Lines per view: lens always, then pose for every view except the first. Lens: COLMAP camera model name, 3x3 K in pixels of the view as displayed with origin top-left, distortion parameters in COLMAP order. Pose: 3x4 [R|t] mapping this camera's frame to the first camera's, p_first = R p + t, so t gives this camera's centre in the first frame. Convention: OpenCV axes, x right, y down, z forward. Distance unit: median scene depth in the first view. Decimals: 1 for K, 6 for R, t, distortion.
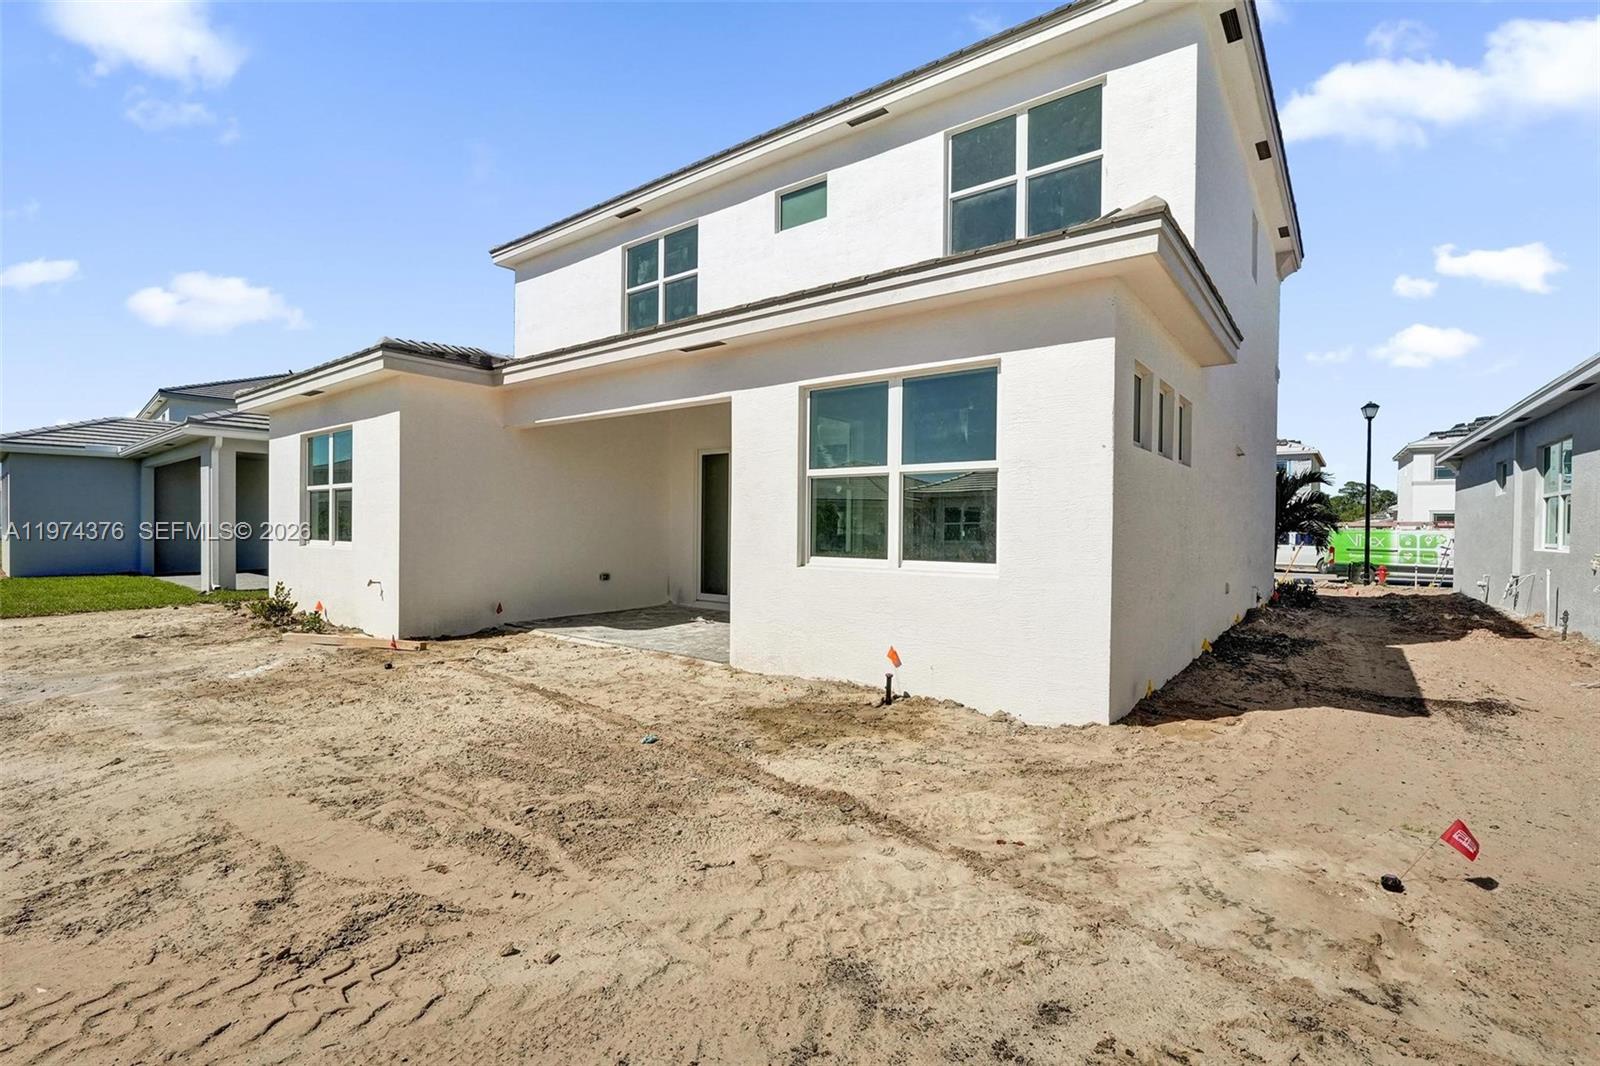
lens RADIAL K [[719.8, 0, 795.9], [0, 719.8, 525.9], [0, 0, 1]] dist [-0.002657, -0.000033]
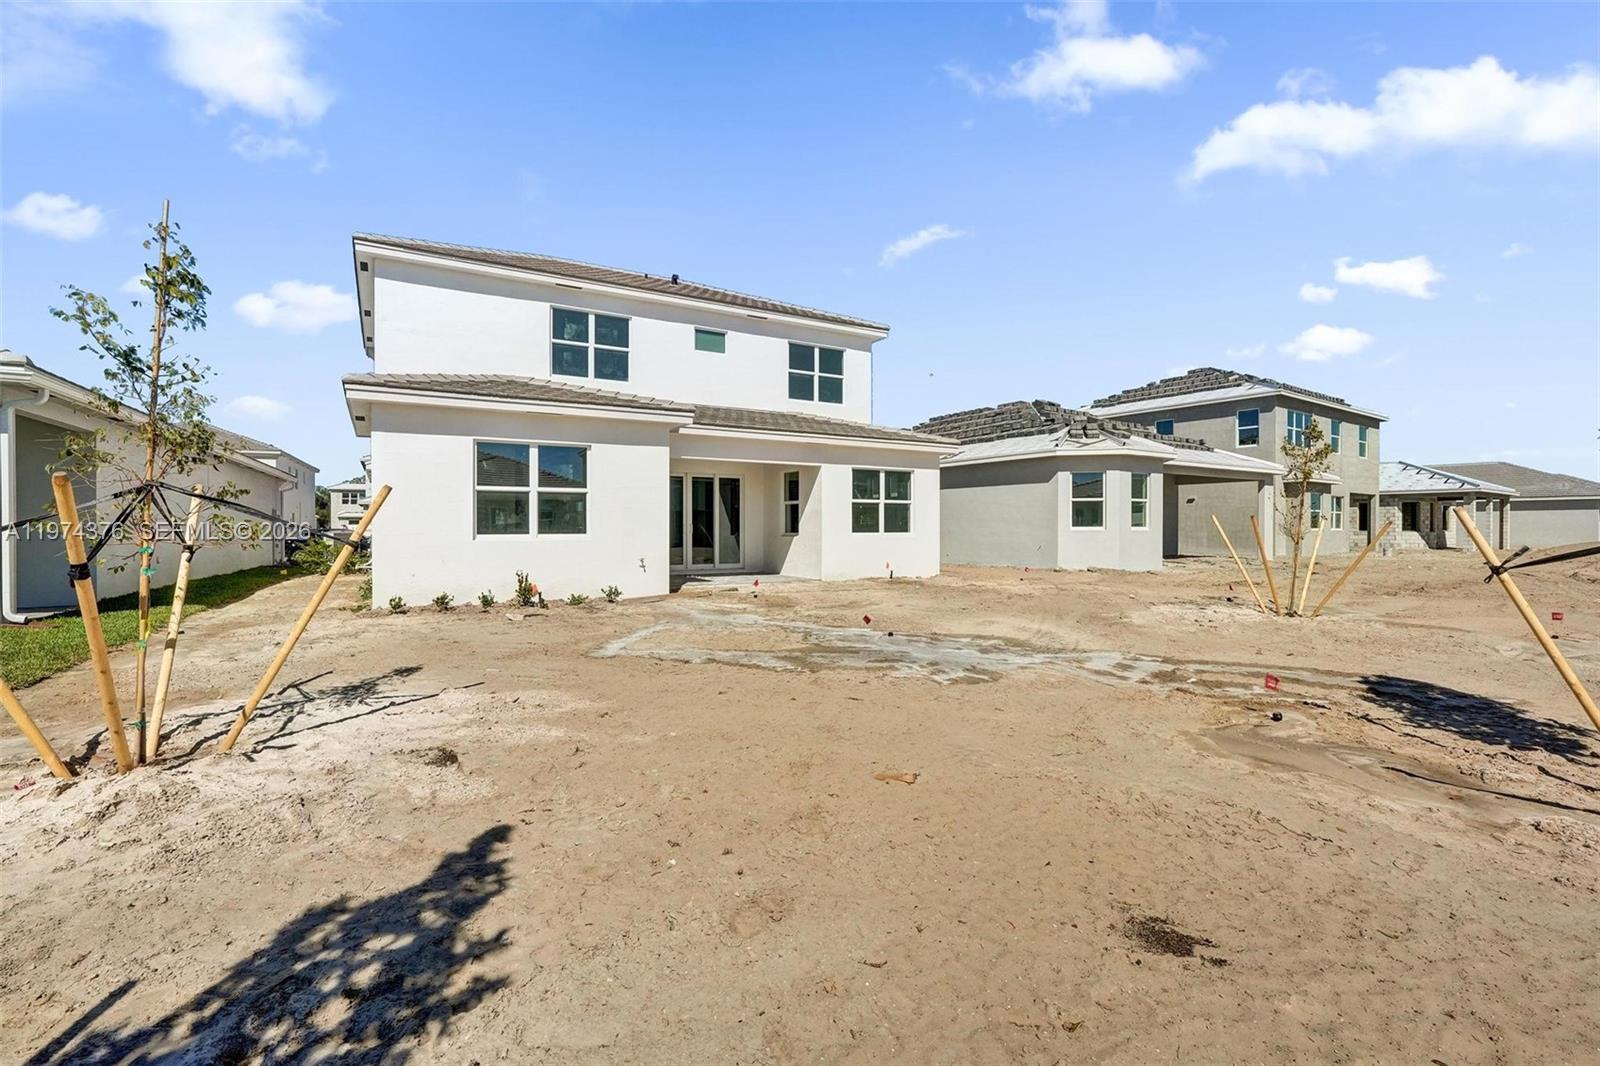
lens RADIAL K [[719.8, 0, 800.3], [0, 719.8, 527.9], [0, 0, 1]] dist [-0.002657, -0.000033]
pose [[0.362522, -0.009306, 0.931929, -1.556054], [0.009344, 0.999936, 0.006350, 0.003138], [-0.931928, 0.006405, 0.362586, 0.158809]]
